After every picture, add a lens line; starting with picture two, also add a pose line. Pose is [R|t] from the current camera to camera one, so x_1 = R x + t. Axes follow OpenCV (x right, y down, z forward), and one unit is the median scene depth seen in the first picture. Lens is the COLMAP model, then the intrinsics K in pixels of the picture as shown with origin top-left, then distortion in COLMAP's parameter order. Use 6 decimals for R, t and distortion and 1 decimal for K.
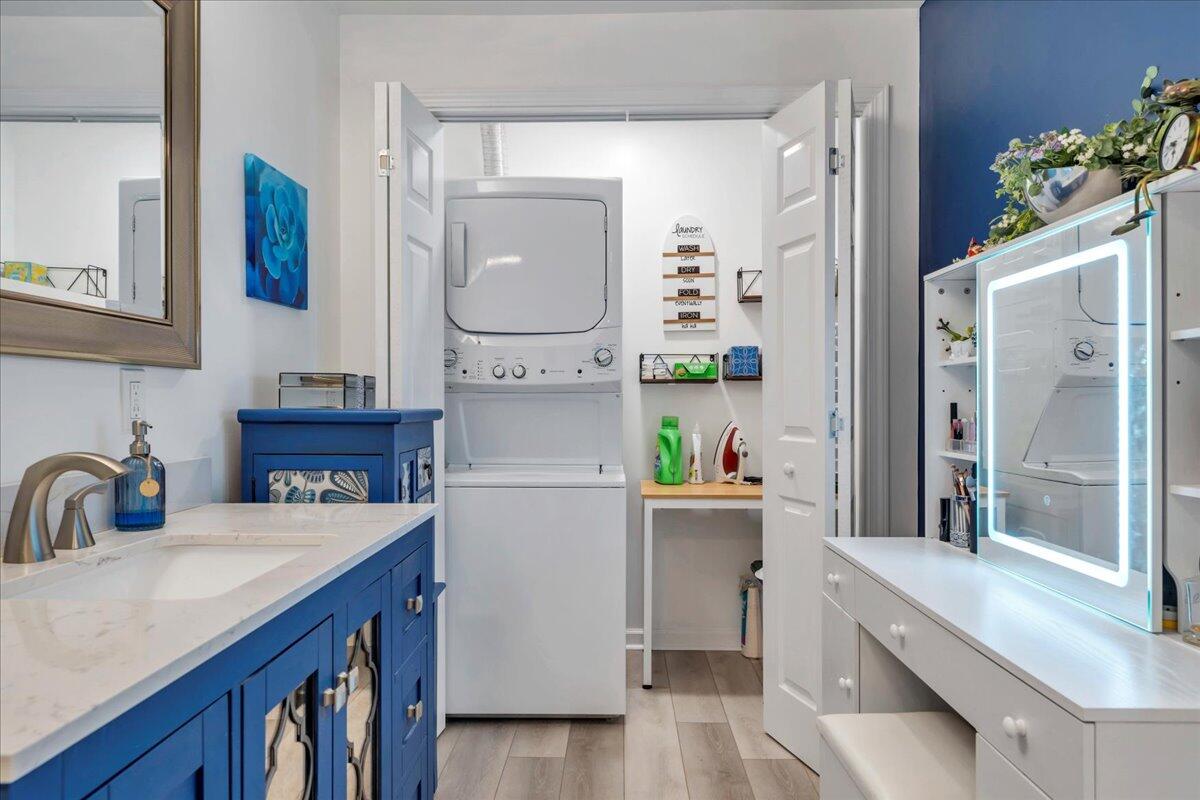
lens RADIAL K [[805.0, 0, 601.2], [0, 805.0, 404.5], [0, 0, 1]] dist [0.010672, 0.000542]
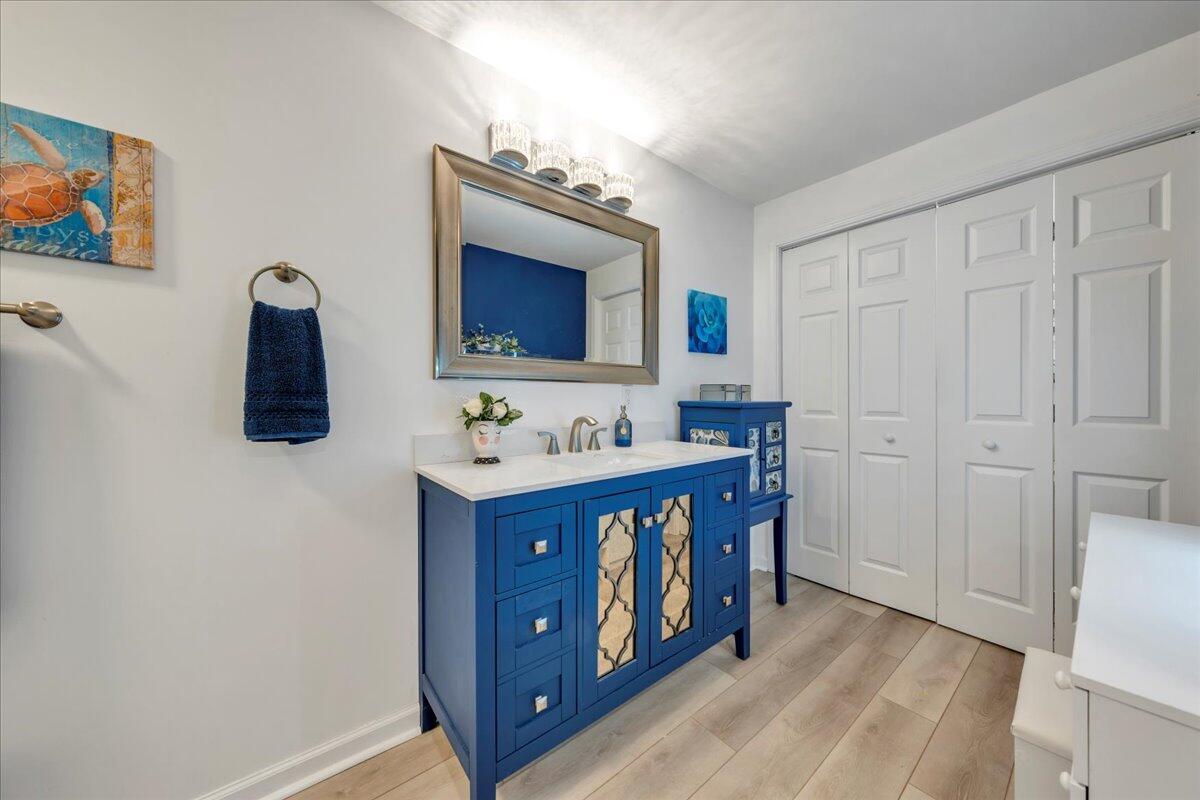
lens RADIAL K [[408.7, 0, 600.0], [0, 408.7, 396.0], [0, 0, 1]] dist [-0.000131, -0.000019]
pose [[0.637225, -0.001457, -0.770676, 0.312693], [-0.001494, 0.999994, -0.003125, -0.004580], [0.770676, 0.003143, 0.637219, 0.069788]]
